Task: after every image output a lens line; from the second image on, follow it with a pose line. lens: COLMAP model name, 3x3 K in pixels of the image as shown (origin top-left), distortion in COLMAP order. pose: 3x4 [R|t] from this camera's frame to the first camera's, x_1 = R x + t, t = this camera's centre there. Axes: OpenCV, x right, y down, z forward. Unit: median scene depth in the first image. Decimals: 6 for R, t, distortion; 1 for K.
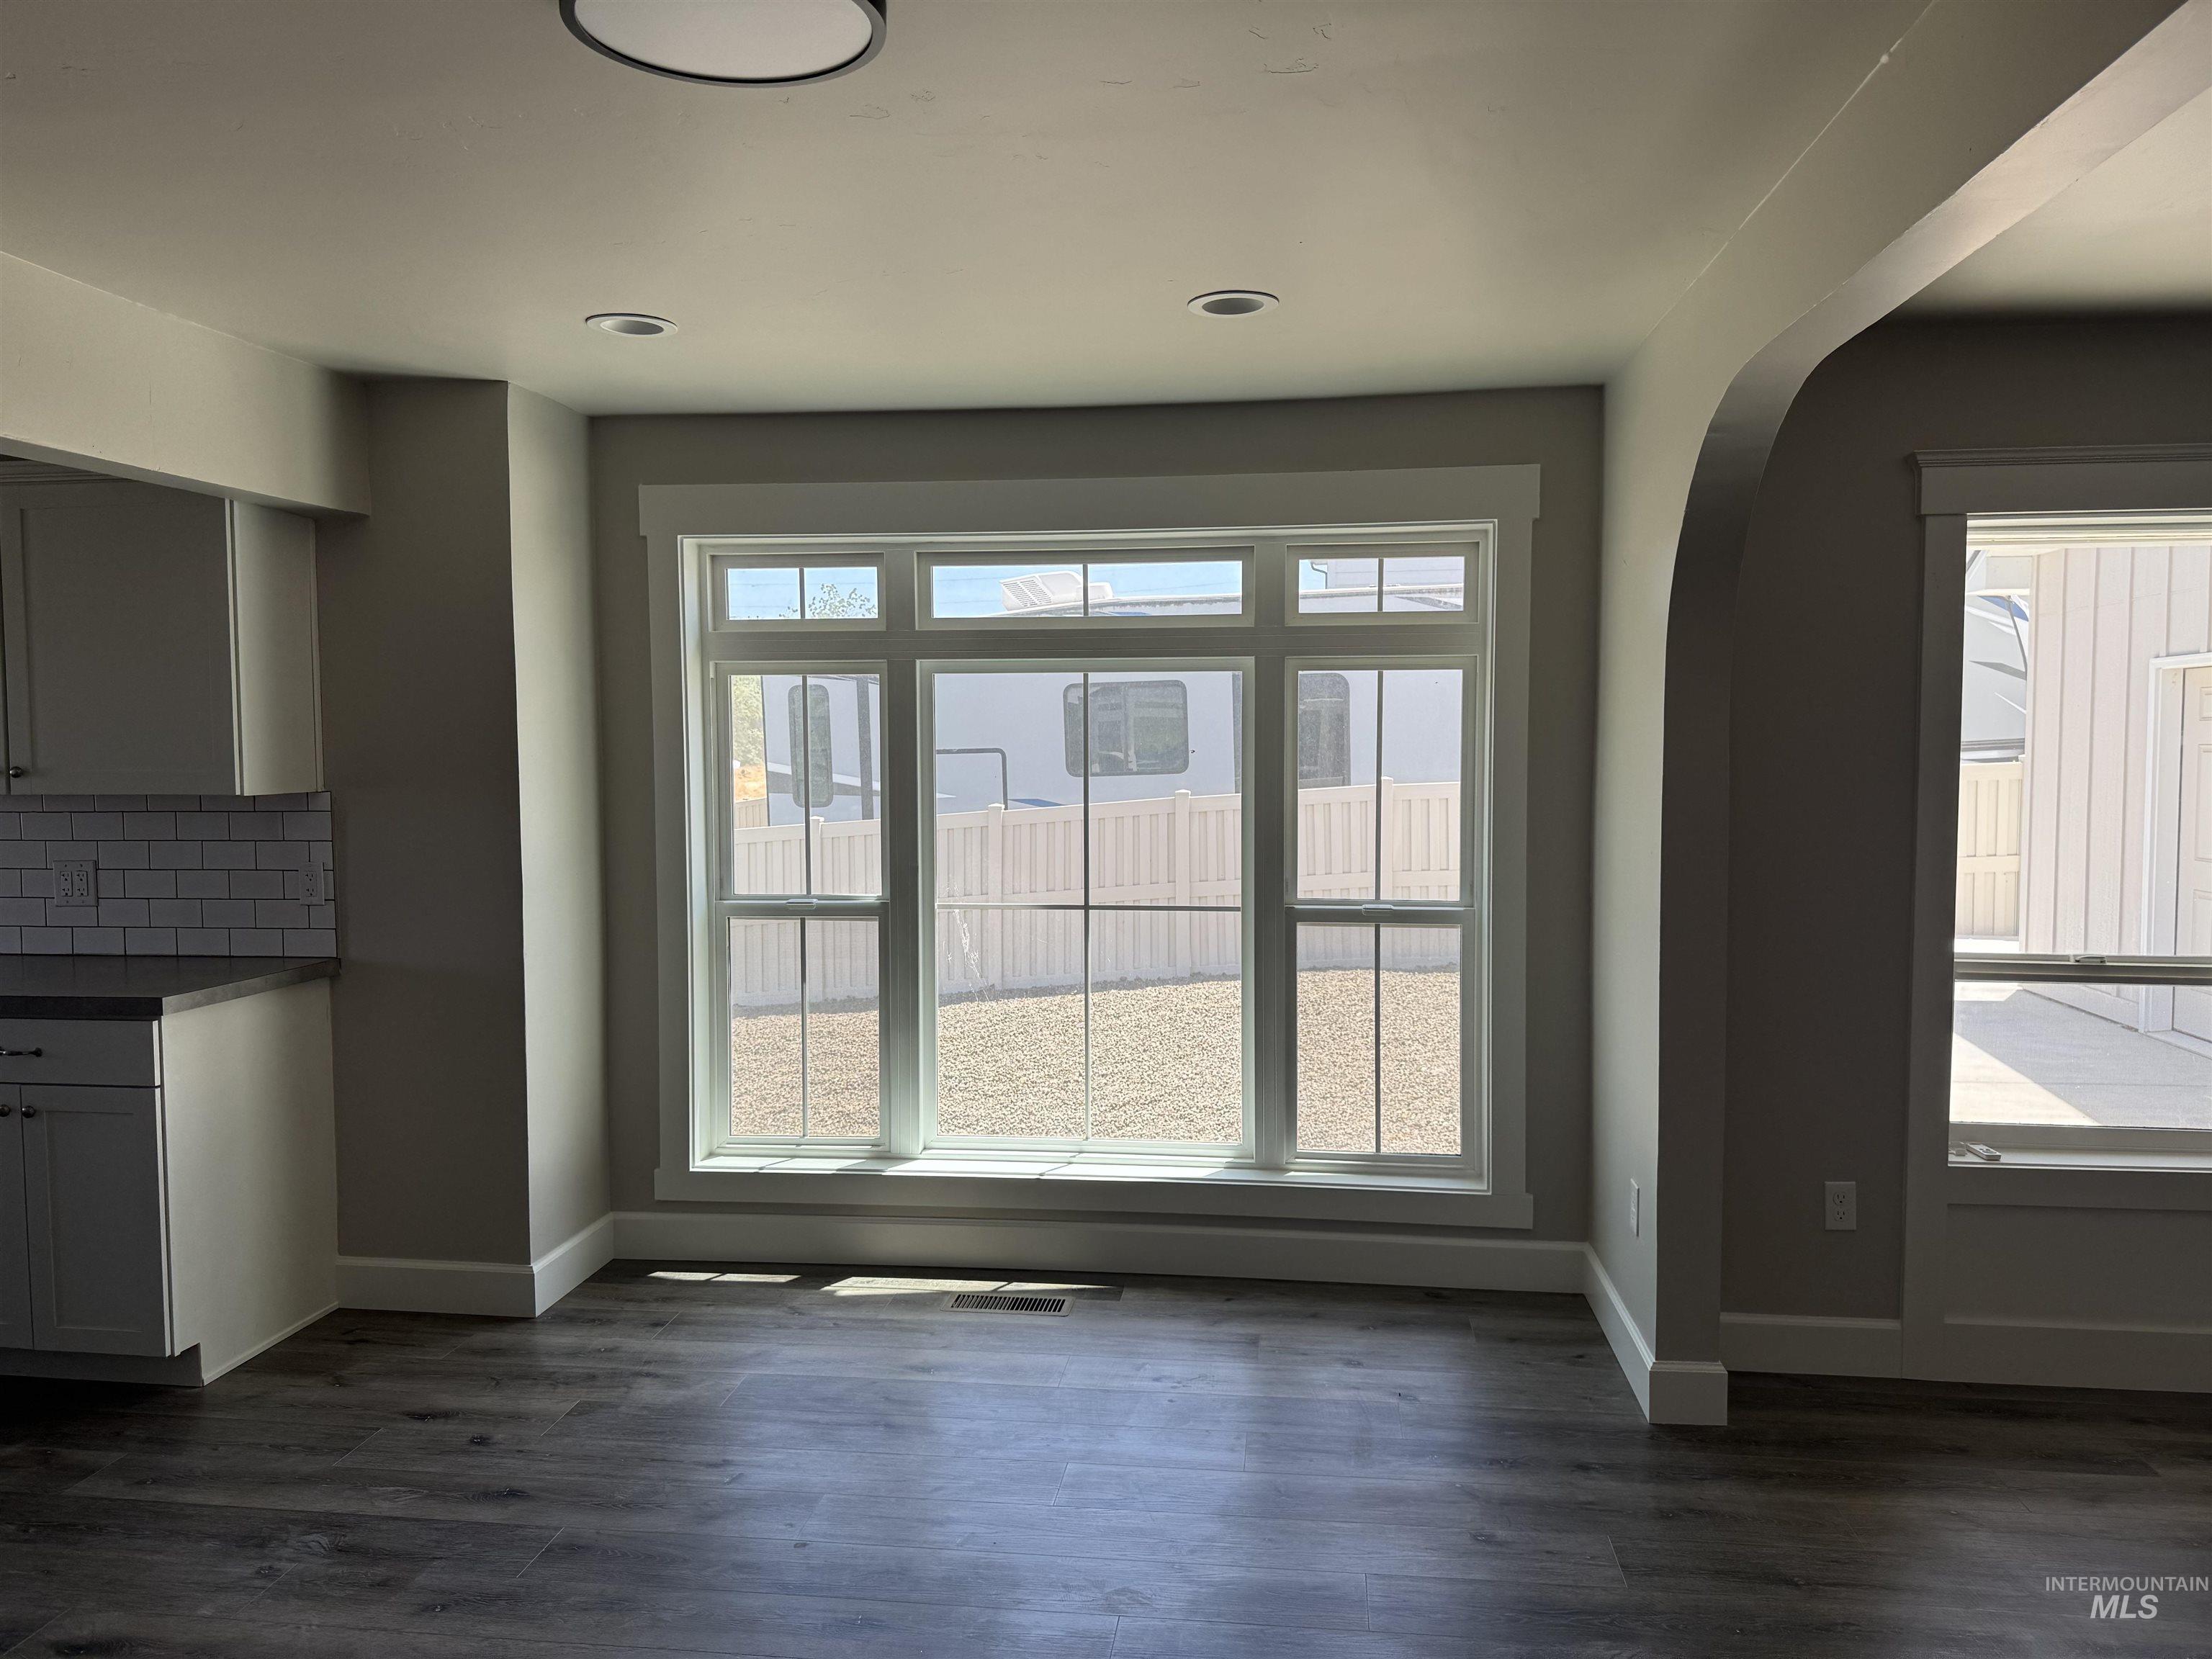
lens RADIAL K [[1553.8, 0, 1111.8], [0, 1553.8, 817.8], [0, 0, 1]] dist [0.066470, -0.082471]
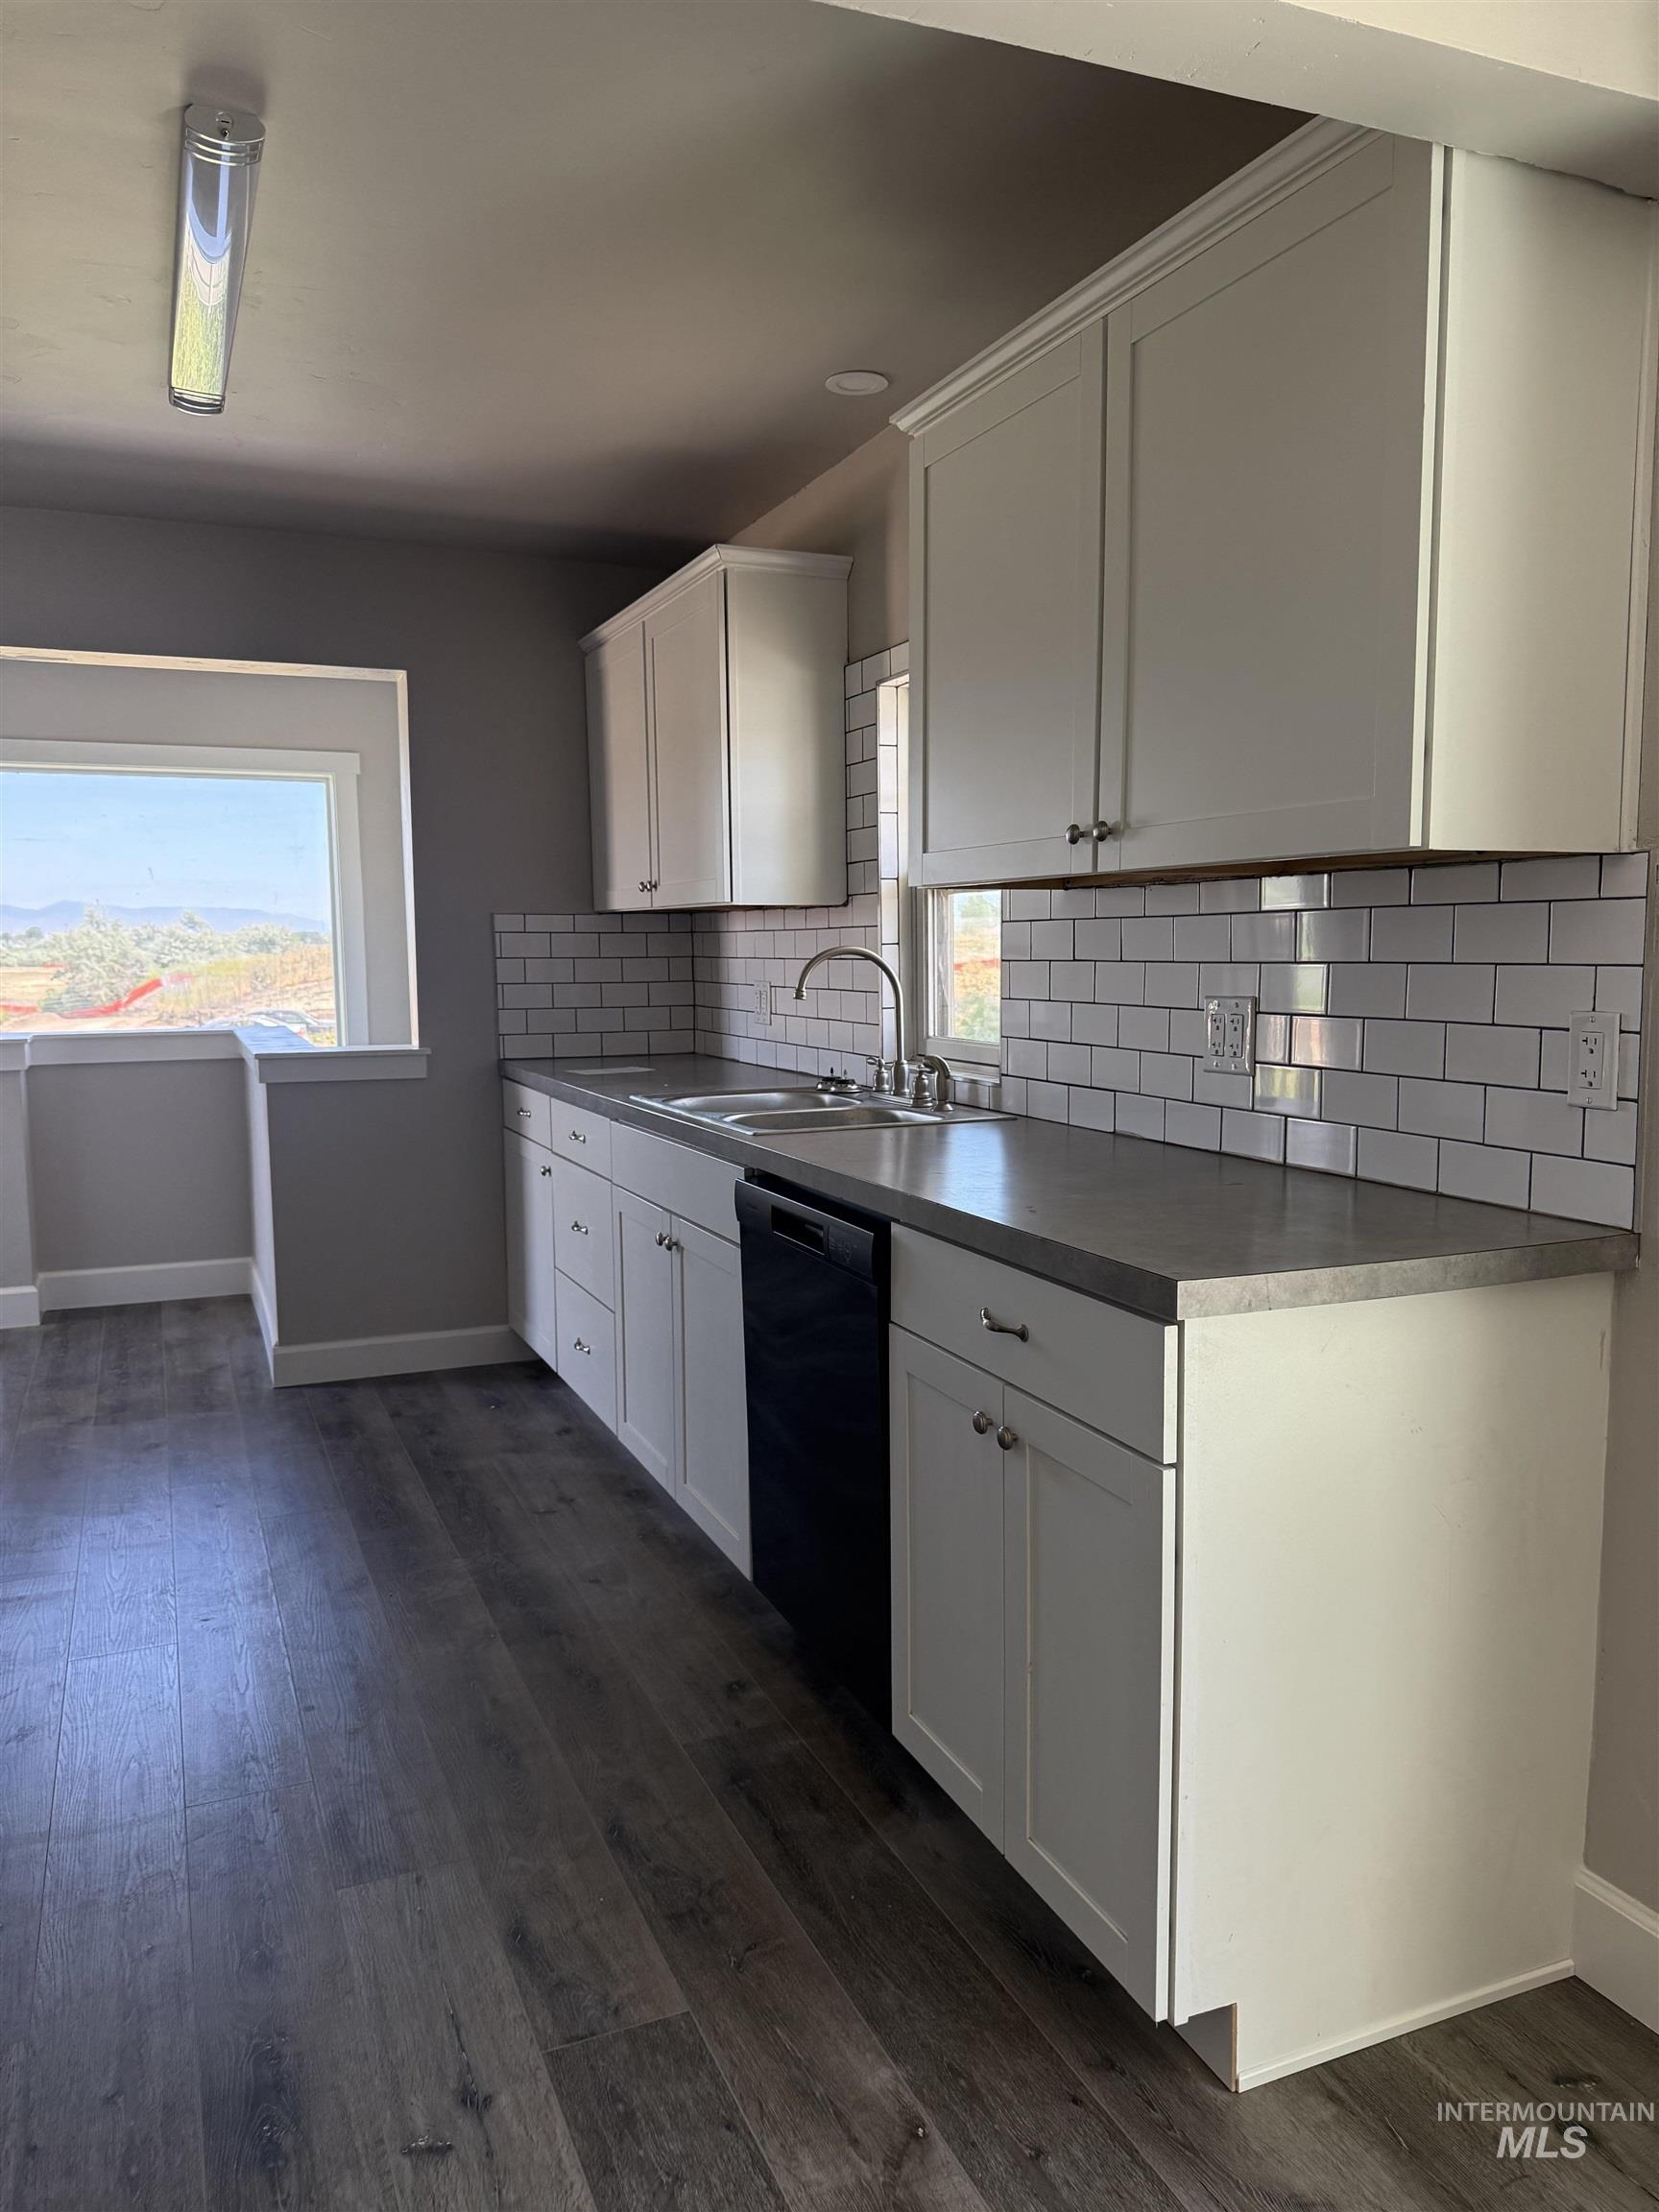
lens RADIAL K [[1553.8, 0, 829.9], [0, 1553.8, 1122.8], [0, 0, 1]] dist [0.066470, -0.082471]
pose [[0.506427, 0.100247, -0.856436, -0.259269], [-0.037974, 0.994848, 0.093994, 0.028794], [0.861446, -0.015079, 0.507625, 0.652135]]
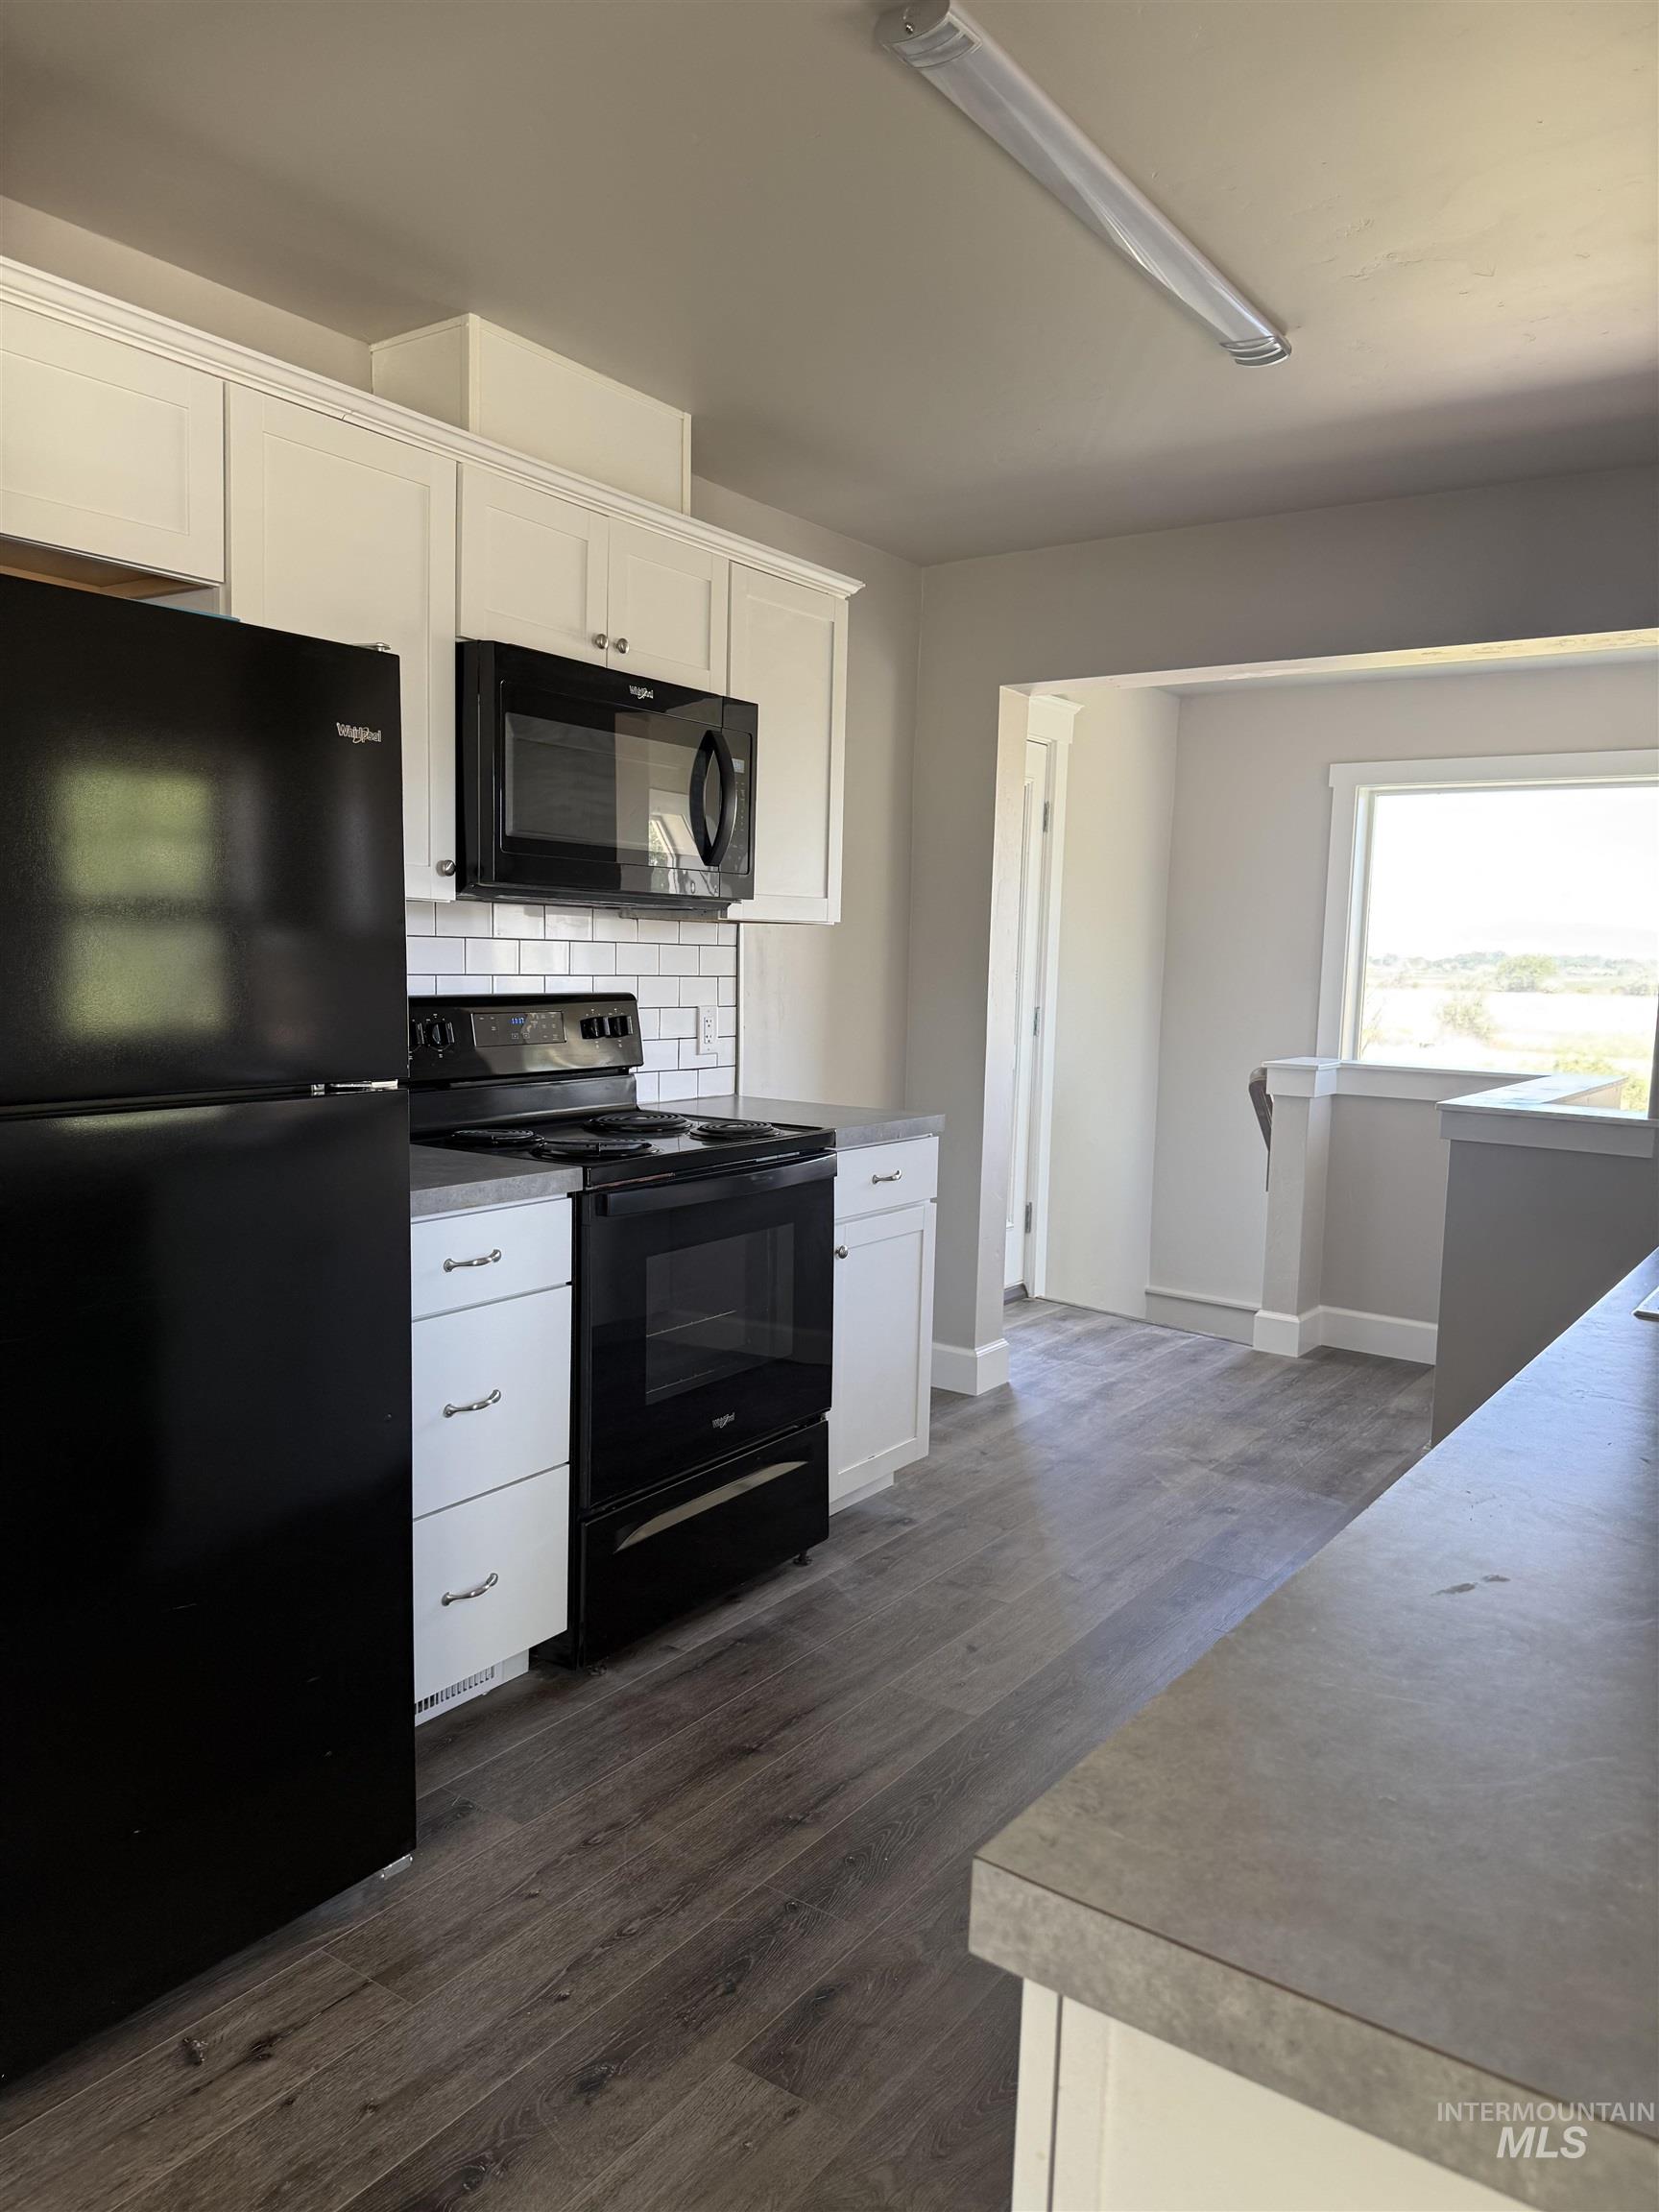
lens RADIAL K [[1553.8, 0, 823.4], [0, 1553.8, 1111.3], [0, 0, 1]] dist [0.066470, -0.082471]
pose [[-0.474758, 0.078663, -0.876594, -0.416697], [-0.071334, 0.989282, 0.127409, 0.008496], [0.877221, 0.123019, -0.464059, 0.997846]]
